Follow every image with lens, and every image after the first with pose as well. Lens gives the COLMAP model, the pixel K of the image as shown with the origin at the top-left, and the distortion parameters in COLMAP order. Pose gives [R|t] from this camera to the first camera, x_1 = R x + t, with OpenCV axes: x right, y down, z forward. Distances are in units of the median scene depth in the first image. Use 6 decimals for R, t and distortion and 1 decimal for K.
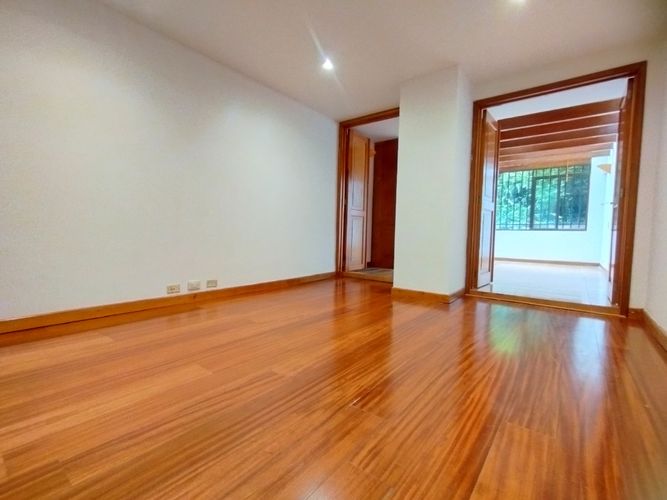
lens RADIAL K [[308.4, 0, 333.6], [0, 308.4, 251.3], [0, 0, 1]] dist [-0.003926, 0.002698]
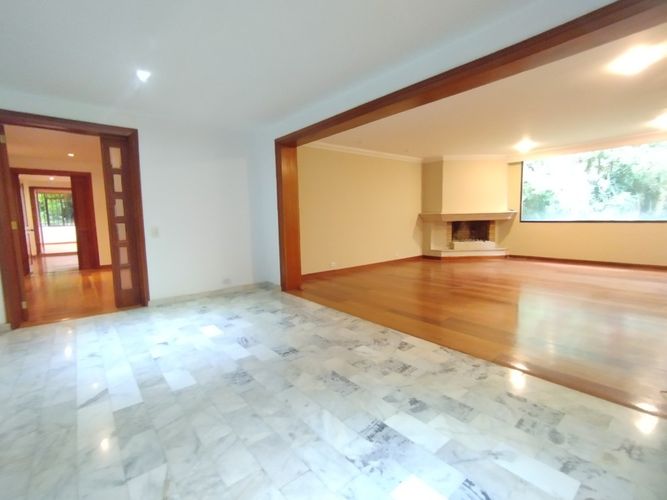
lens RADIAL K [[308.4, 0, 331.4], [0, 308.4, 249.2], [0, 0, 1]] dist [-0.003926, 0.002698]
pose [[0.235268, -0.136256, 0.962332, -0.753859], [0.073719, 0.989774, 0.122119, -0.035106], [-0.969131, 0.042212, 0.242907, -1.079670]]
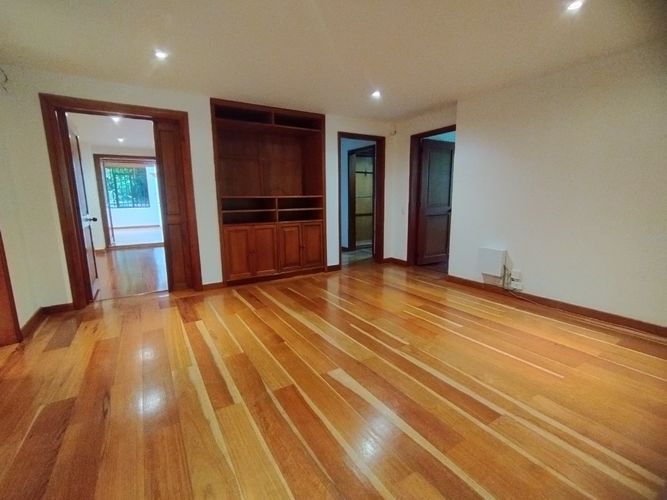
lens RADIAL K [[308.4, 0, 332.0], [0, 308.4, 251.2], [0, 0, 1]] dist [-0.003926, 0.002698]
pose [[0.363173, -0.179283, 0.914310, -0.431145], [0.076434, 0.983738, 0.162537, -0.022658], [-0.928581, 0.010855, 0.370971, -0.580220]]
